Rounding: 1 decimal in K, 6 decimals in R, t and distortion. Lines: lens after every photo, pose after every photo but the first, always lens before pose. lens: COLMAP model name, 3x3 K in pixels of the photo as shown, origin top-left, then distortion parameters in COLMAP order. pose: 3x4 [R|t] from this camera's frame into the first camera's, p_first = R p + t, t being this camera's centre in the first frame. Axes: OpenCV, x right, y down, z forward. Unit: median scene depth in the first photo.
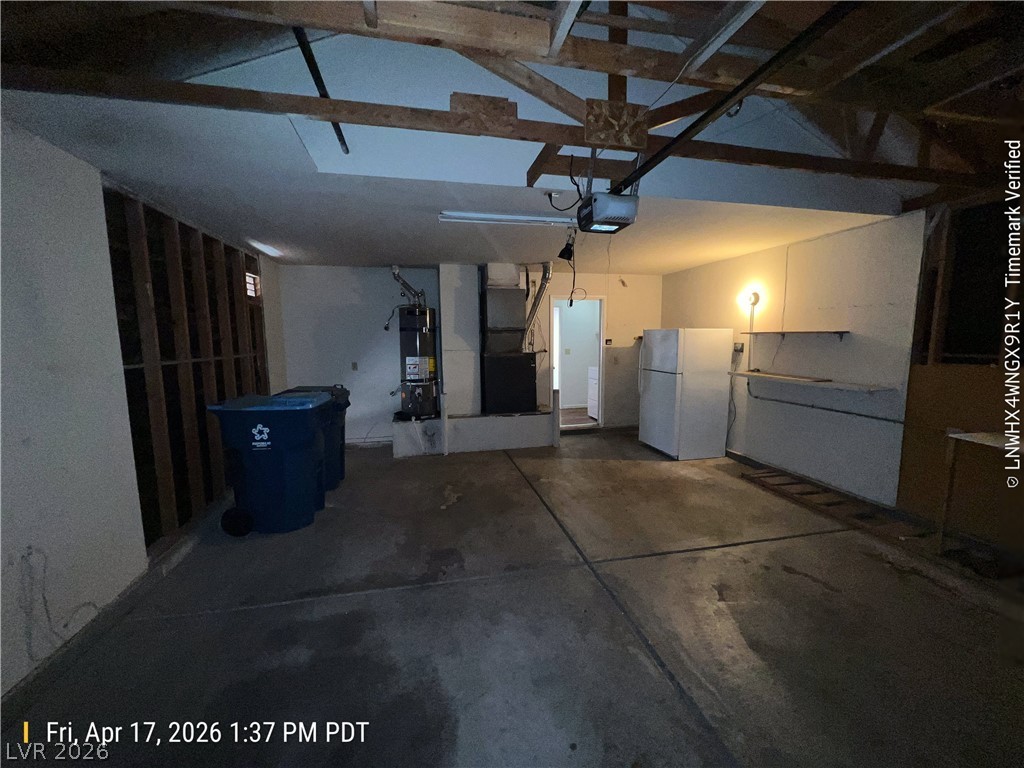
lens RADIAL K [[413.2, 0, 509.1], [0, 413.2, 383.7], [0, 0, 1]] dist [-0.005753, 0.001151]
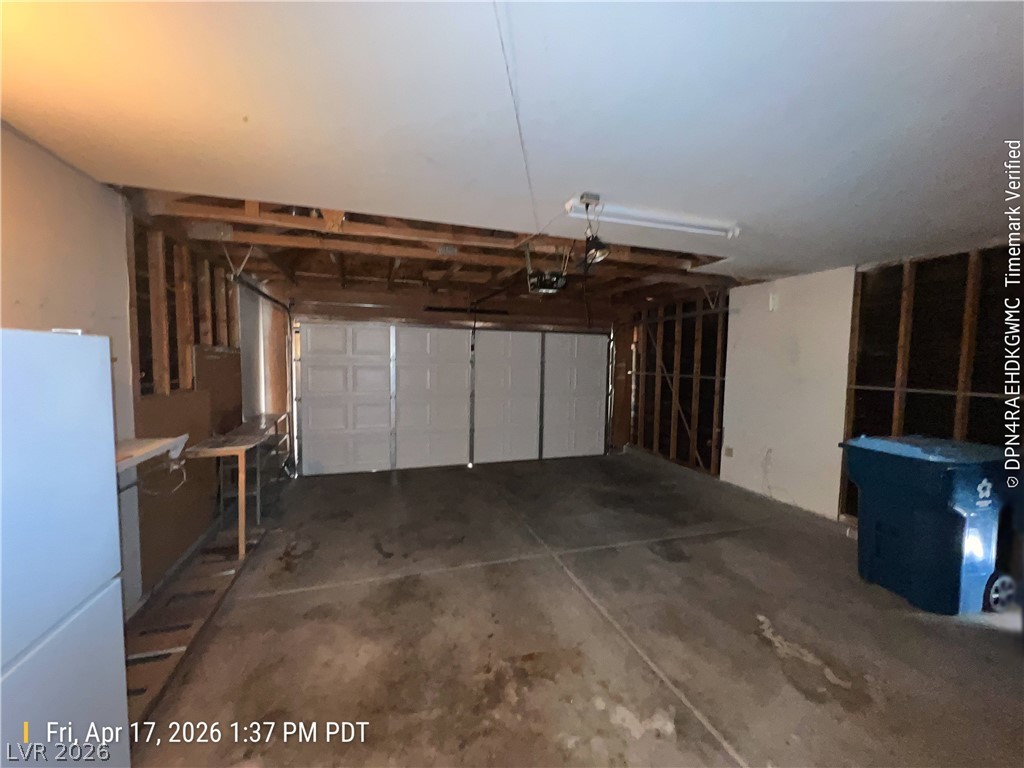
lens RADIAL K [[413.2, 0, 512.9], [0, 413.2, 385.9], [0, 0, 1]] dist [-0.005753, 0.001151]
pose [[-0.994443, -0.000475, -0.105271, 0.319394], [-0.019405, 0.983681, 0.178874, -0.190731], [0.103468, 0.179923, -0.978224, 1.542351]]
